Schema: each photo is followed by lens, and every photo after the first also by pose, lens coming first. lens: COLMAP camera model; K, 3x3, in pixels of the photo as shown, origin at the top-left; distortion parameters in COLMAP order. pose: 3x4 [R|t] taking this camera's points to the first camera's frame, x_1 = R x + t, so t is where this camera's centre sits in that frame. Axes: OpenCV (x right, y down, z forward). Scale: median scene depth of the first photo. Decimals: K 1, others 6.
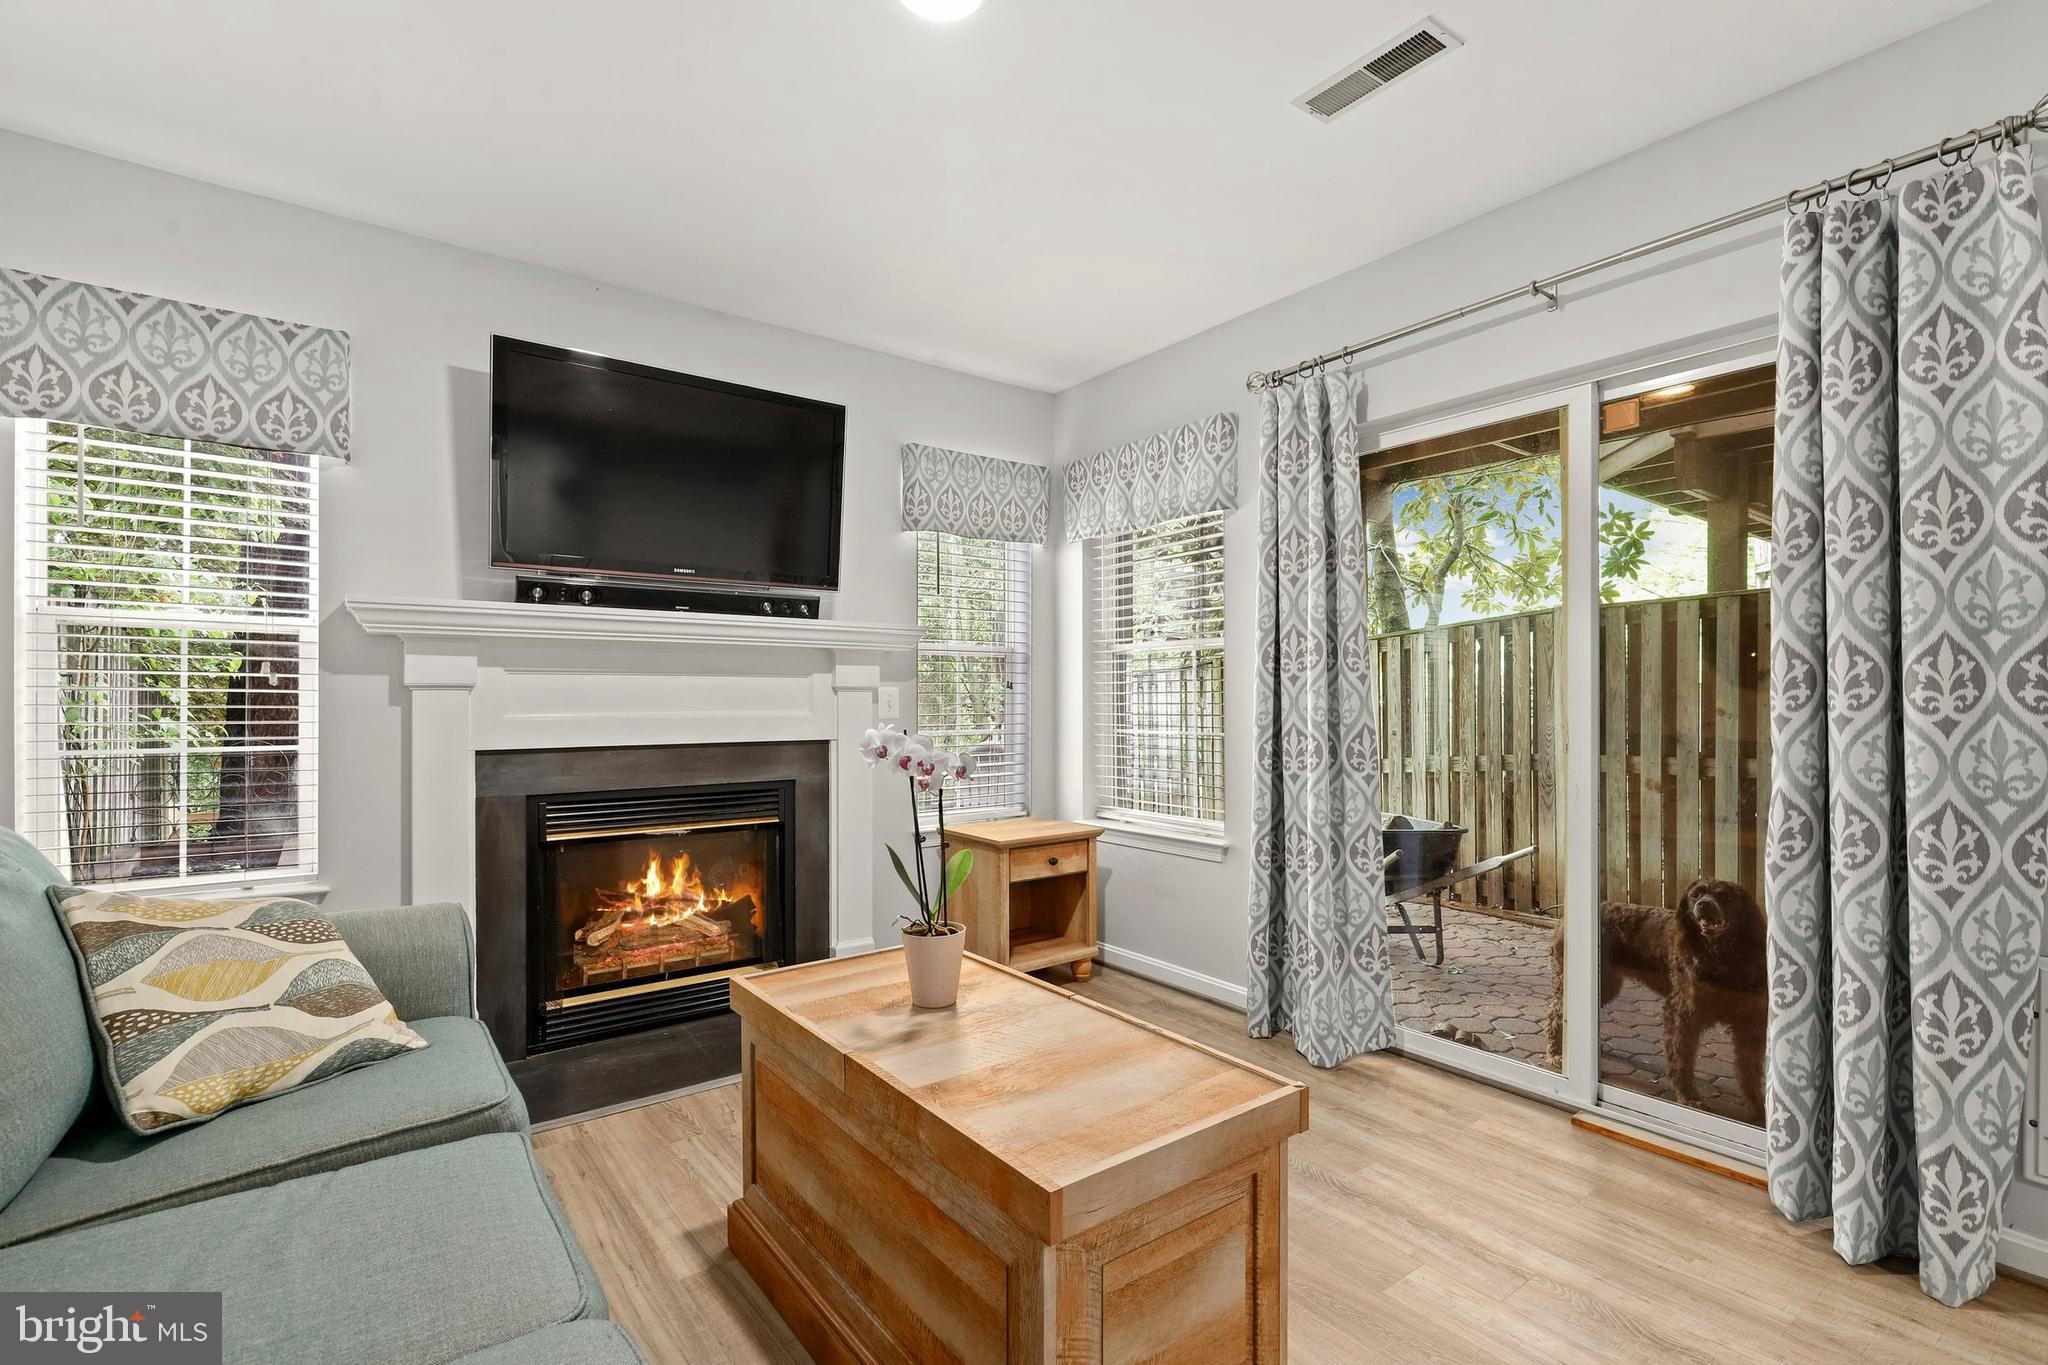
lens RADIAL K [[938.1, 0, 1024.8], [0, 938.1, 695.1], [0, 0, 1]] dist [-0.001060, 0.000781]
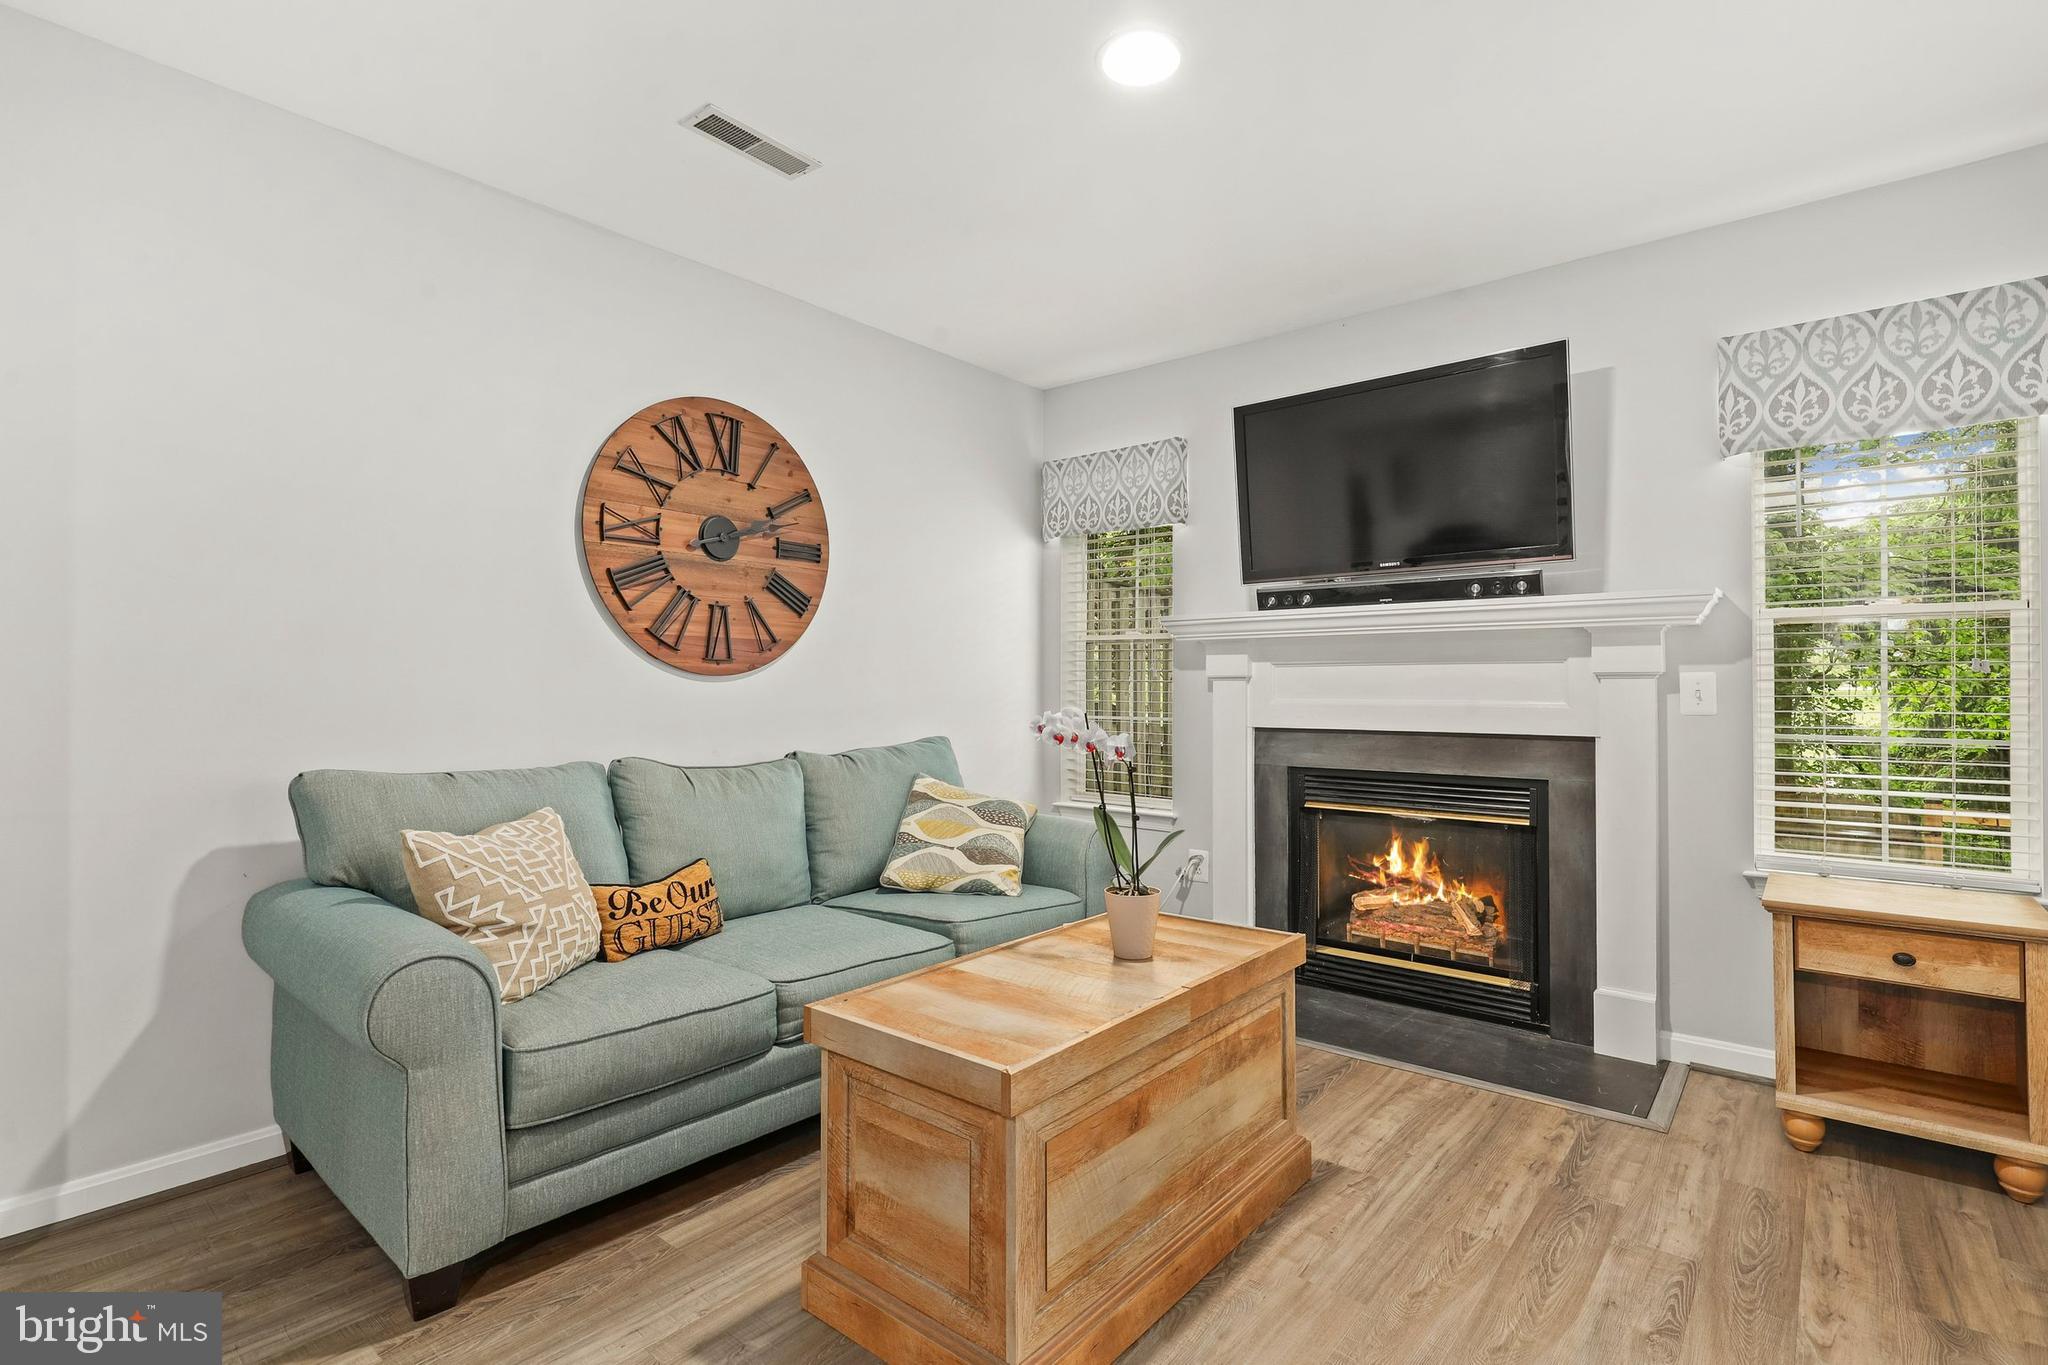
lens RADIAL K [[976.7, 0, 1024.0], [0, 976.7, 682.5], [0, 0, 1]] dist [0.021387, -0.000088]
pose [[0.235665, -0.003304, -0.971829, 0.654989], [0.004133, 0.999989, -0.002398, -0.000457], [0.971826, -0.003452, 0.235676, 0.377359]]
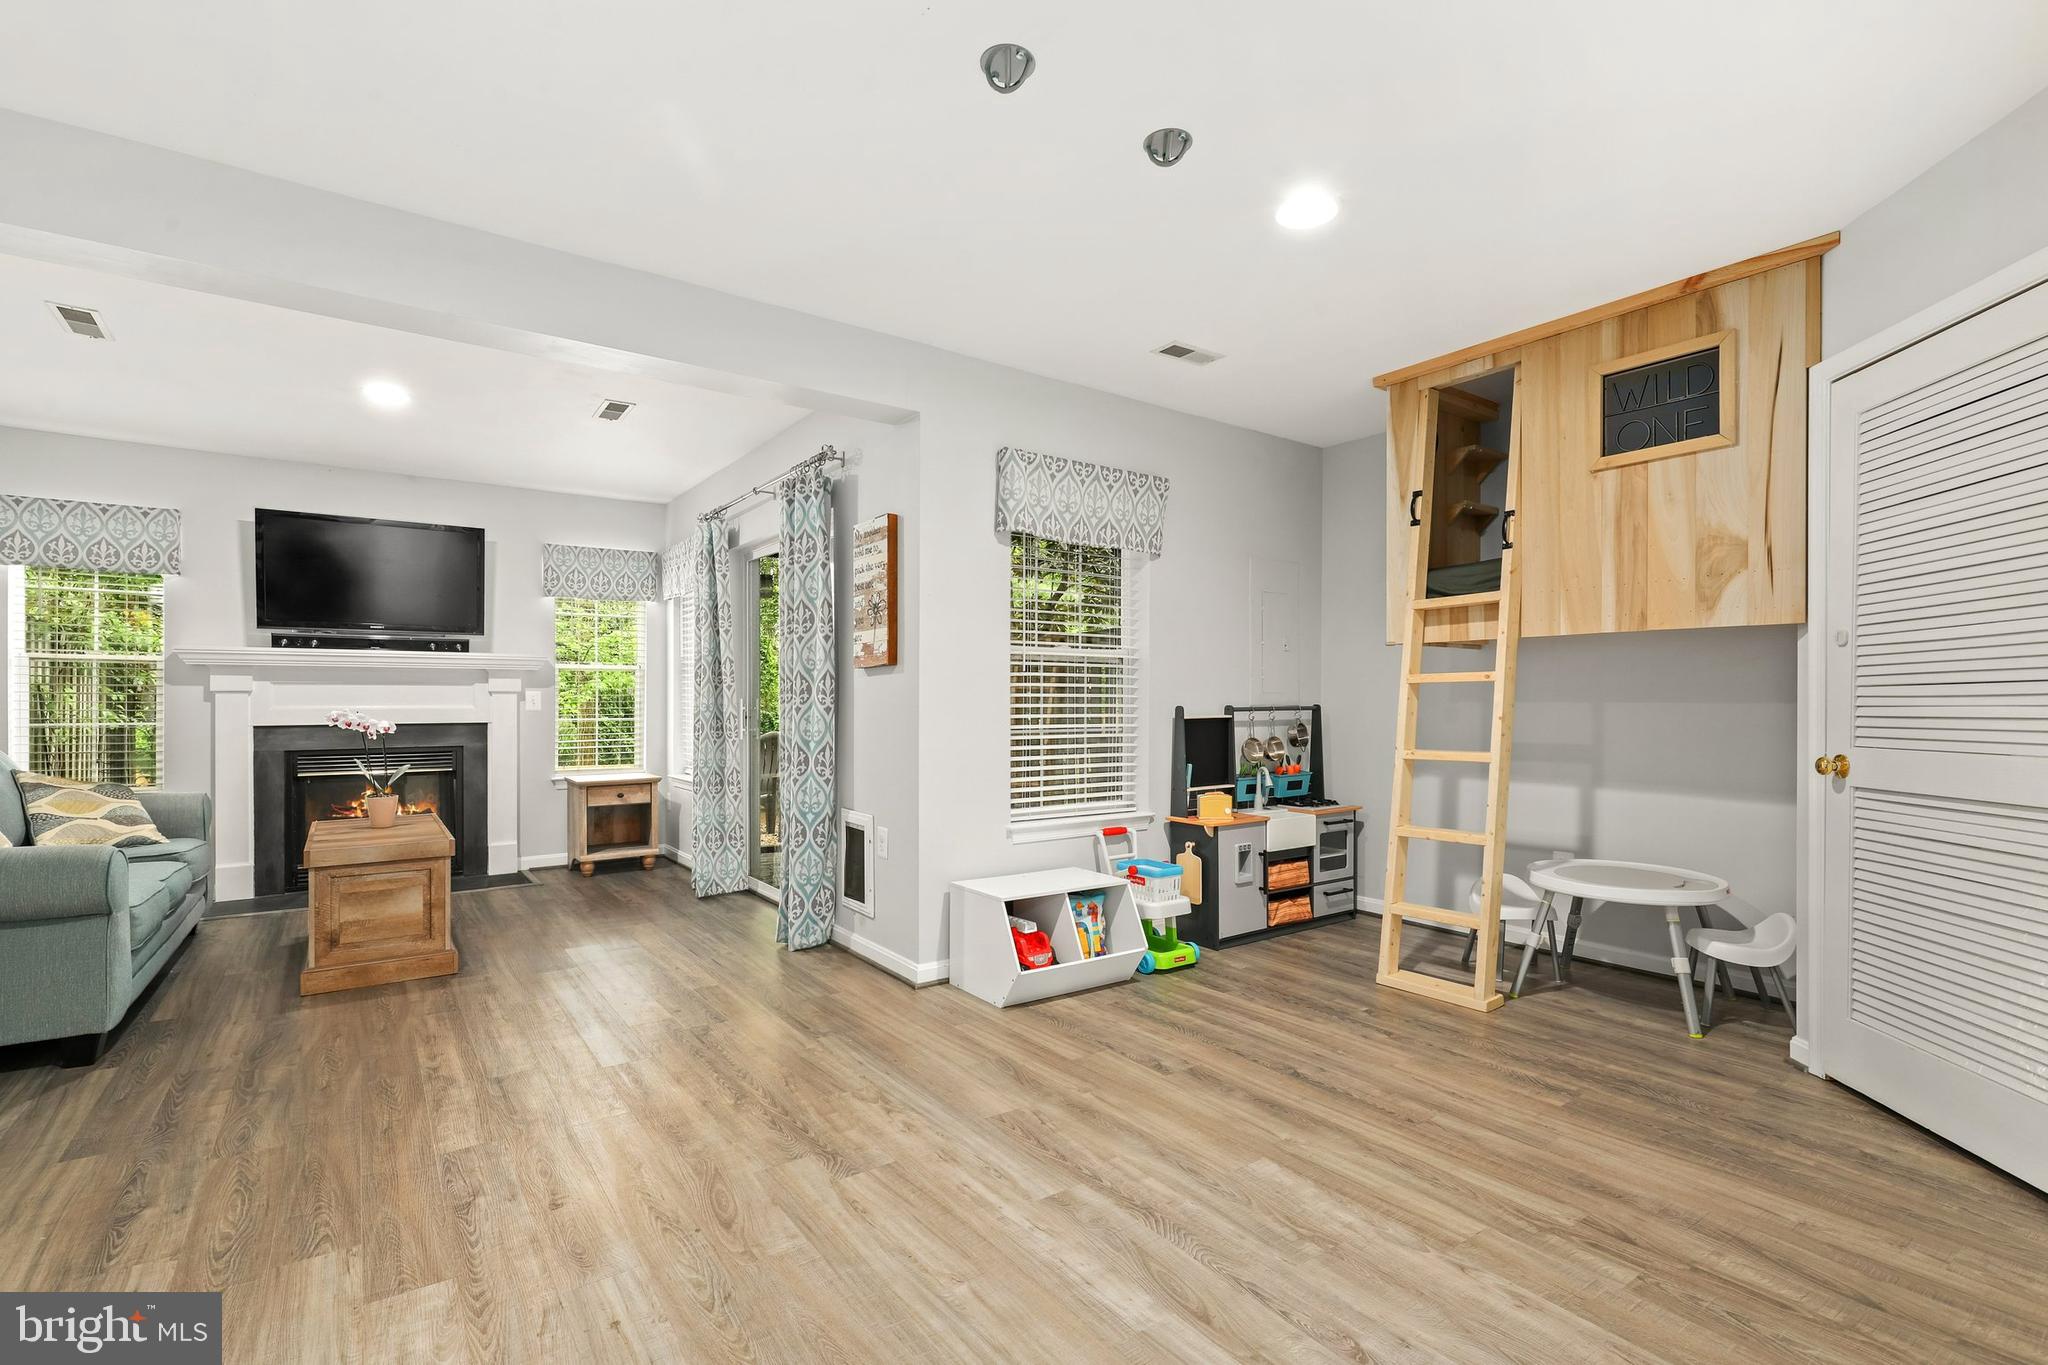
lens RADIAL K [[944.4, 0, 1017.3], [0, 944.4, 699.9], [0, 0, 1]] dist [0.000078, 0.000413]
pose [[0.999557, 0.000664, -0.029770, 0.998455], [-0.000485, 0.999982, 0.006007, -0.004960], [0.029773, -0.005990, 0.999539, -0.841506]]
